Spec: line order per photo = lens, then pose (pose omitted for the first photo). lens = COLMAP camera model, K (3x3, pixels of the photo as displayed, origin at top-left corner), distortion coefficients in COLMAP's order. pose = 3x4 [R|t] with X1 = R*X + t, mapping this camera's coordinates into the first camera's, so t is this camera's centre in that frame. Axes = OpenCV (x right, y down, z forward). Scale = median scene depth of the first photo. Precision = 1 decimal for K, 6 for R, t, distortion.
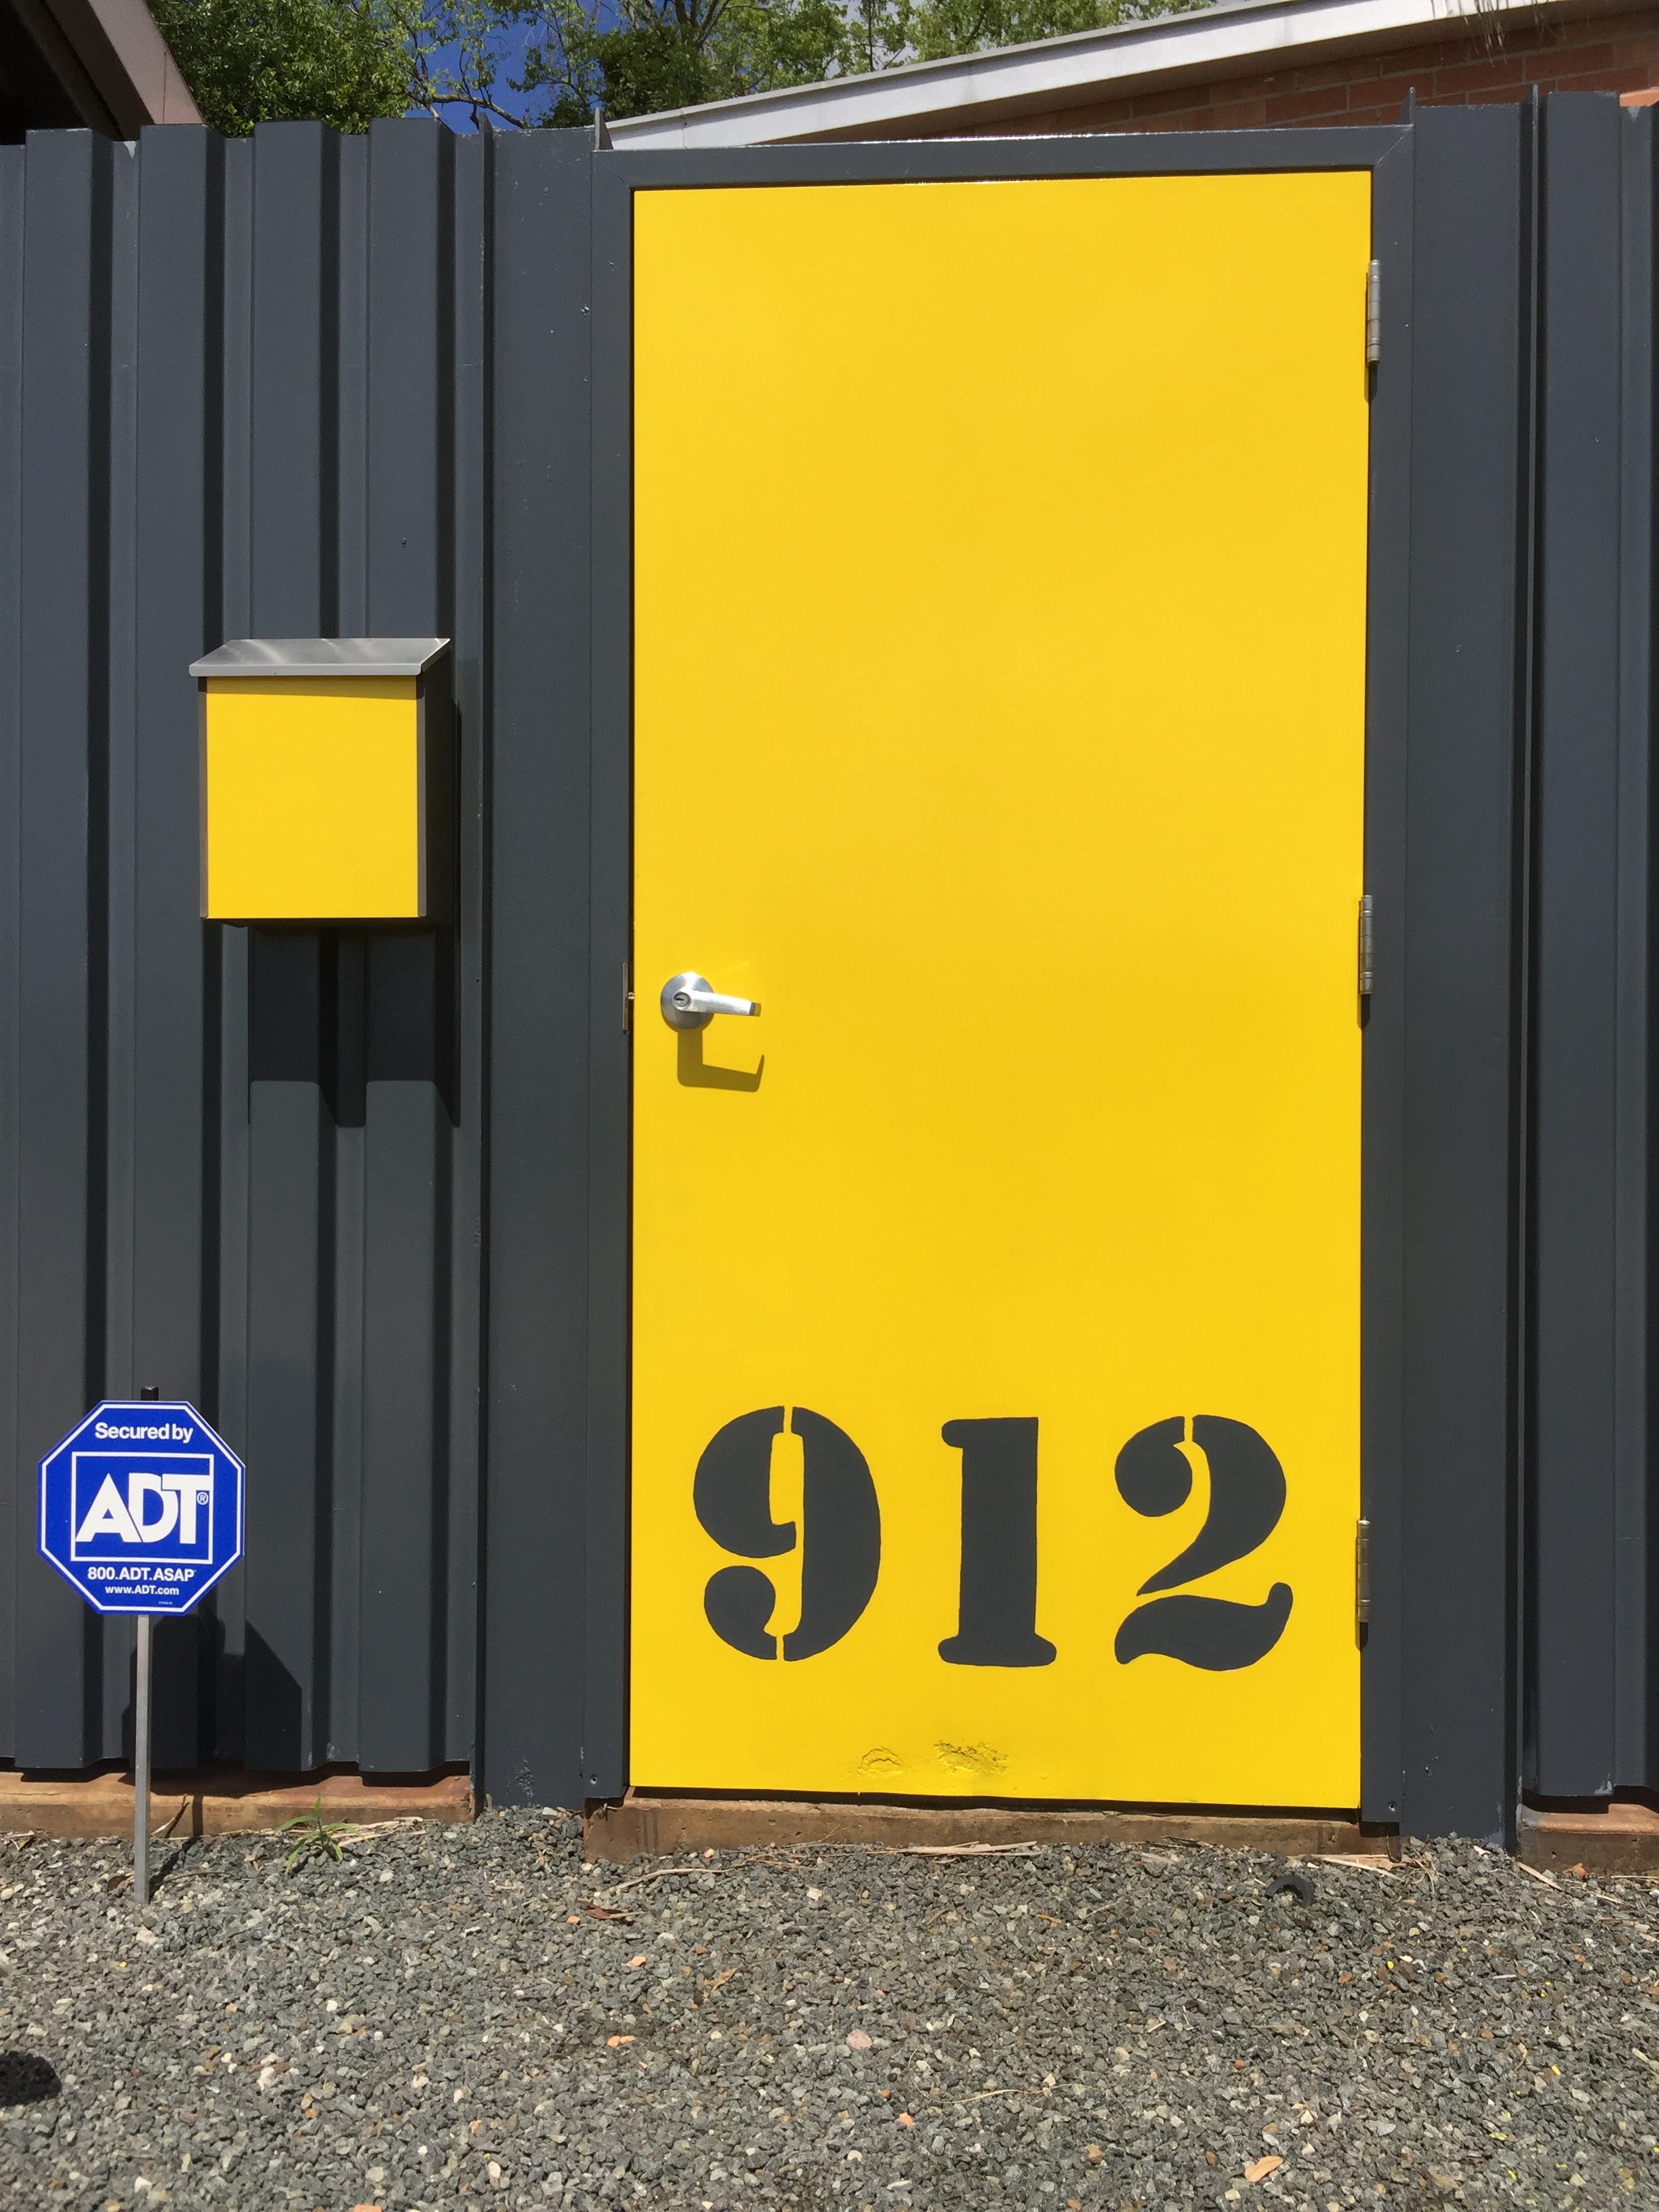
lens RADIAL K [[1971.4, 0, 834.4], [0, 1971.4, 1106.9], [0, 0, 1]] dist [0.043563, -0.051488]
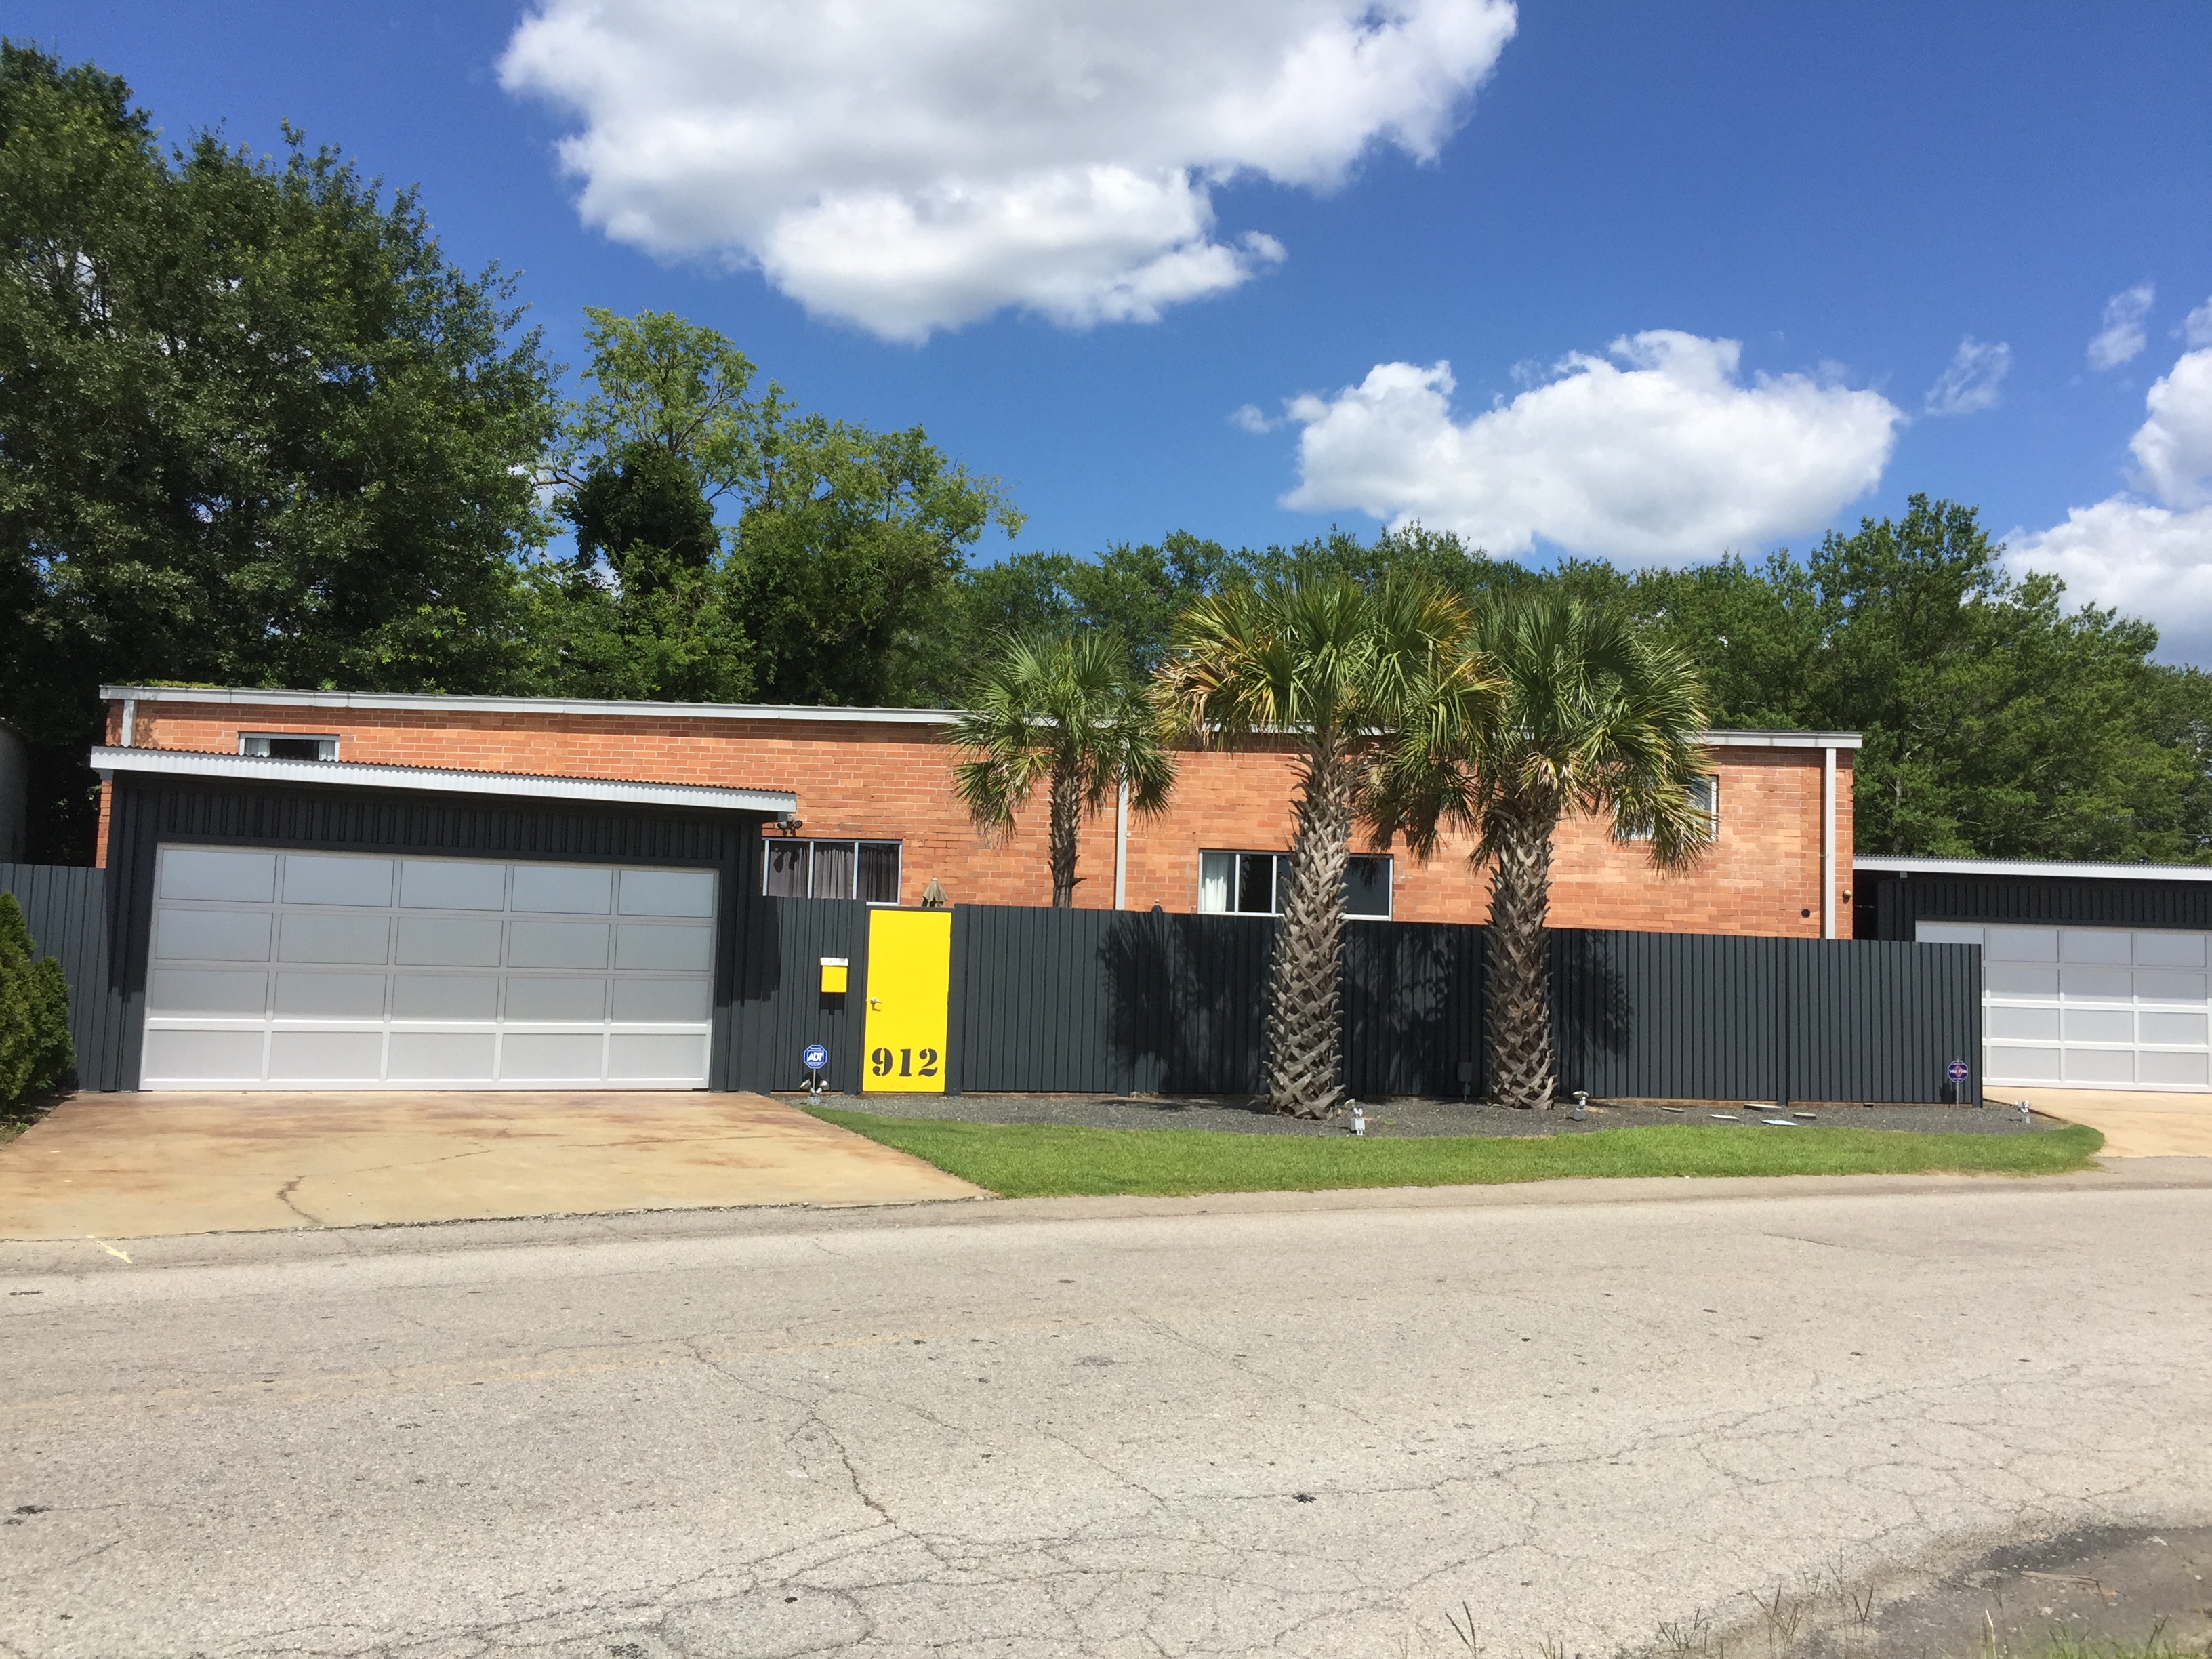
lens RADIAL K [[1971.4, 0, 1104.6], [0, 1971.4, 815.7], [0, 0, 1]] dist [0.043563, -0.051488]
pose [[0.953711, 0.041876, 0.297794, -1.756333], [-0.023113, 0.997535, -0.066254, -0.321411], [-0.299835, 0.056304, 0.952328, -7.793870]]
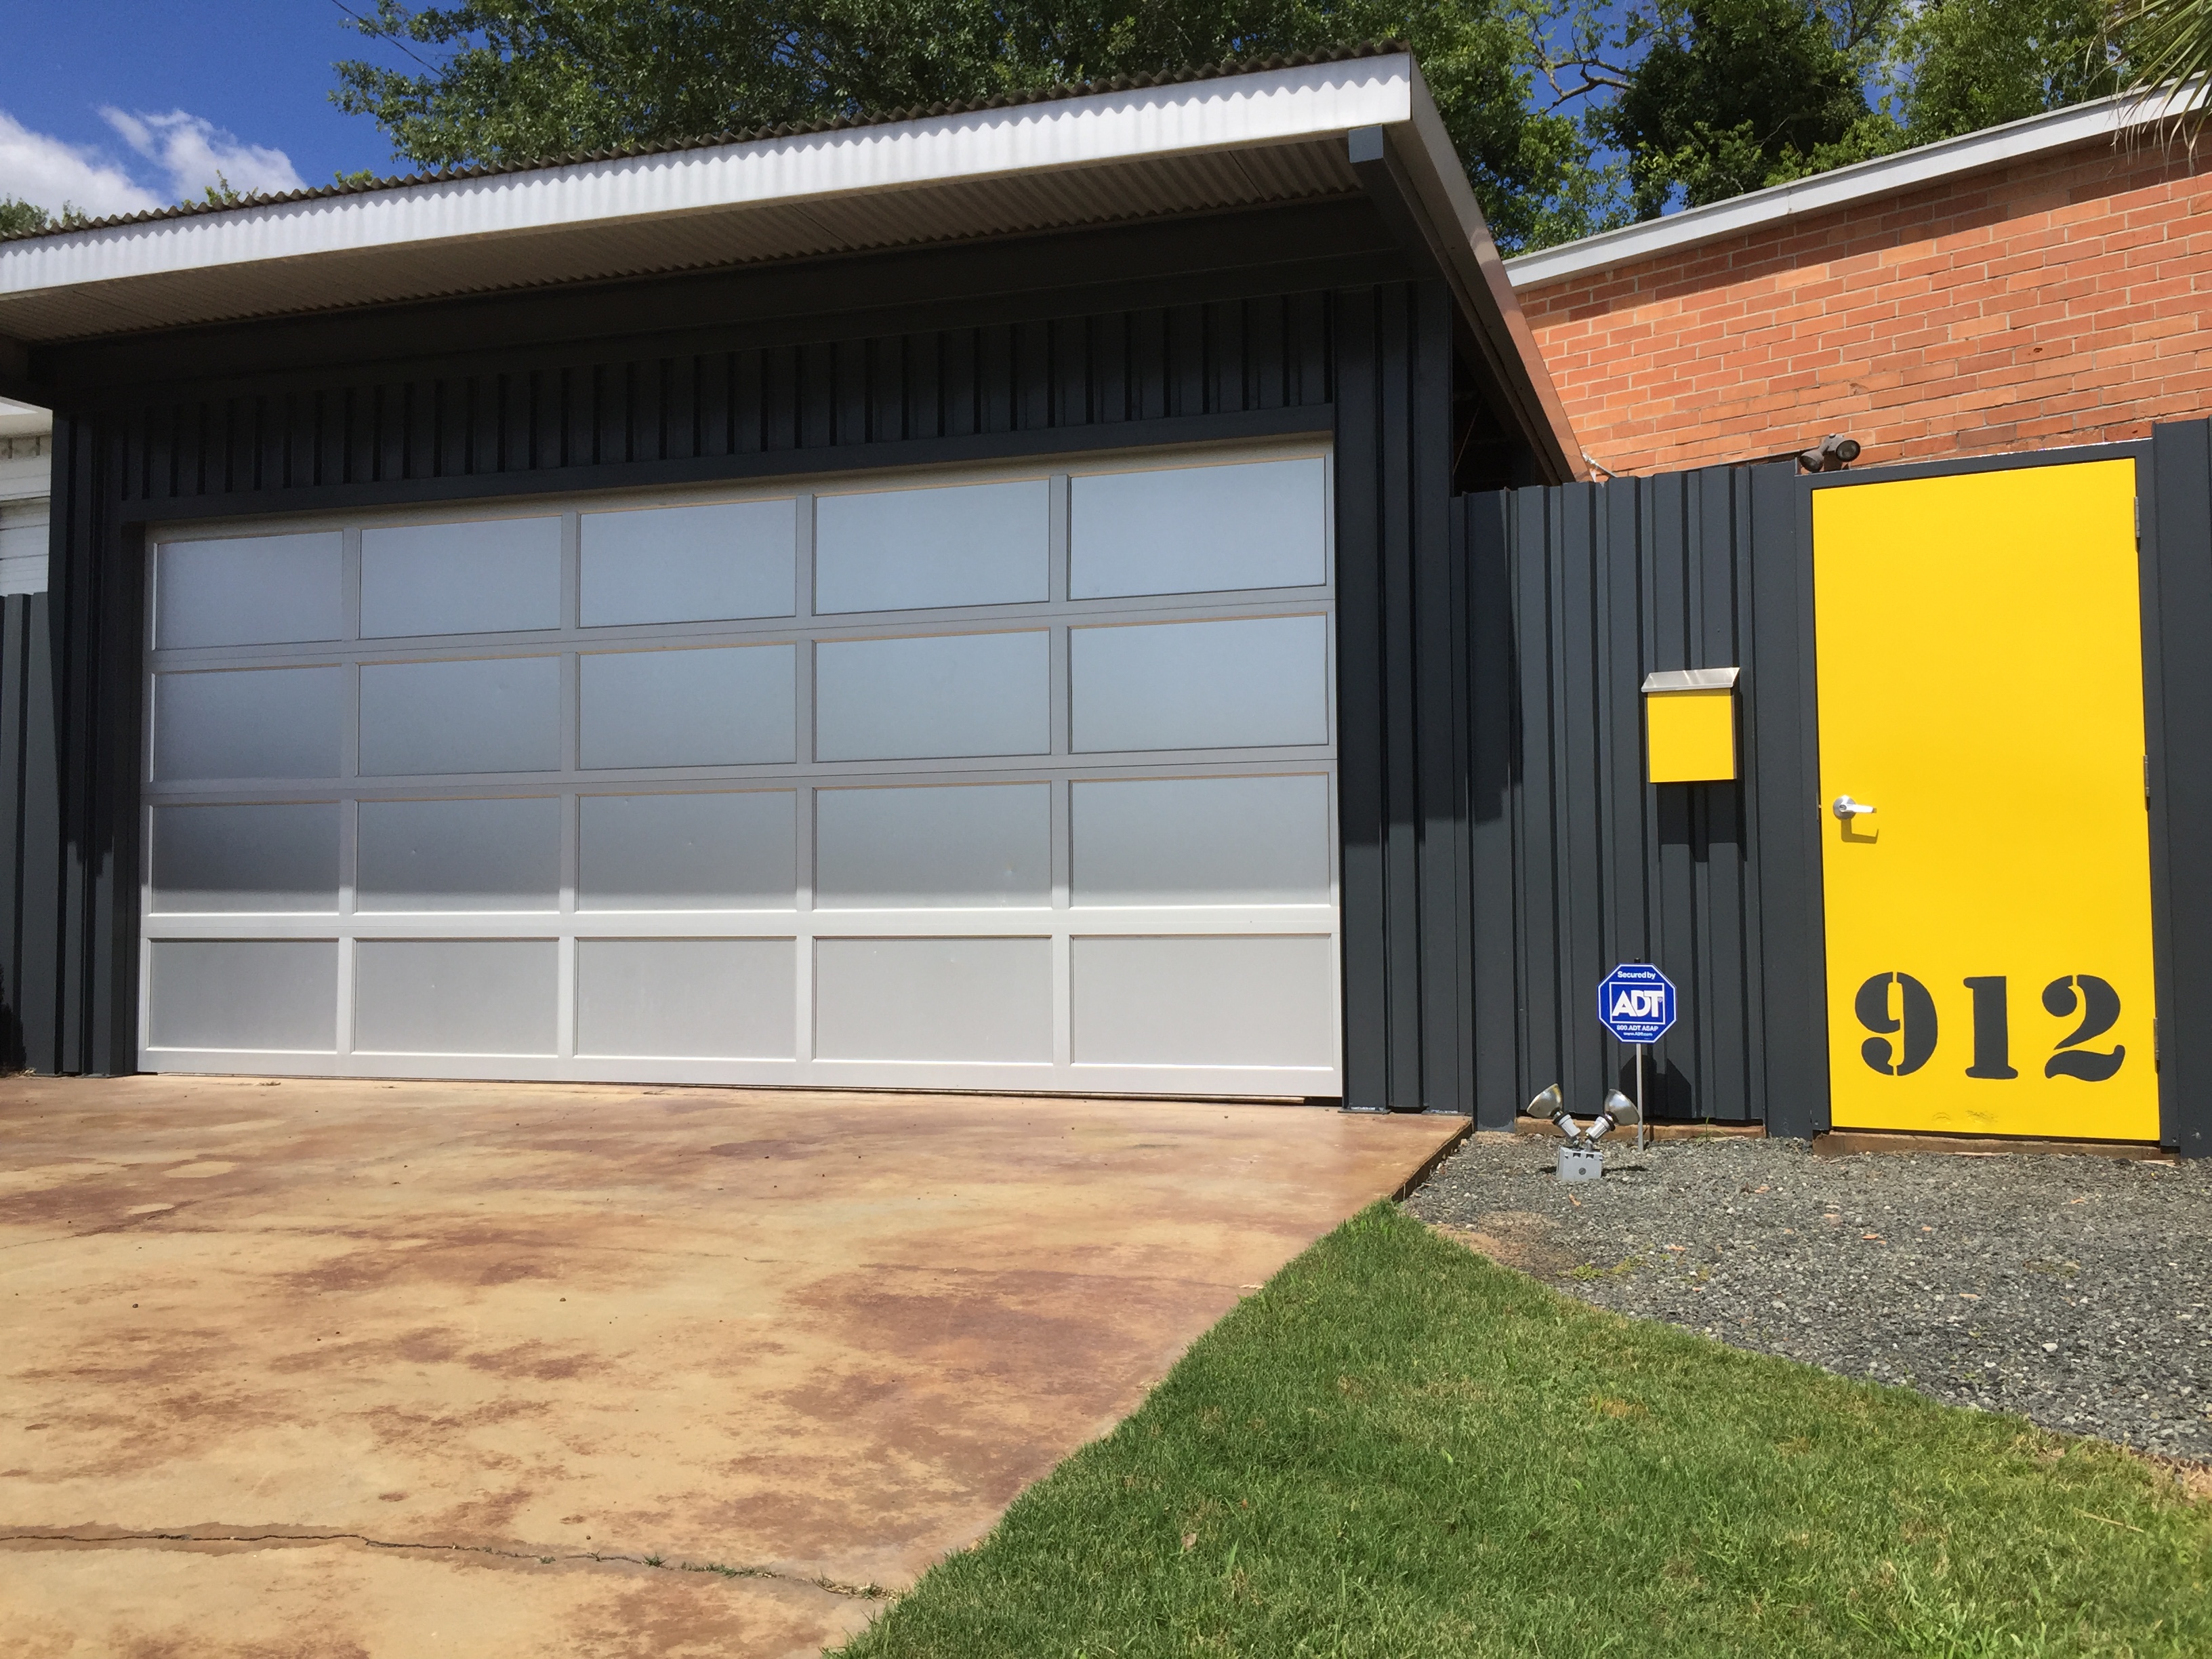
lens RADIAL K [[1971.4, 0, 1139.1], [0, 1971.4, 762.4], [0, 0, 1]] dist [0.043563, -0.051488]
pose [[0.927015, -0.037501, -0.373144, 0.035587], [0.011963, 0.997439, -0.070521, 0.054742], [0.374833, 0.060910, 0.925089, -1.664394]]
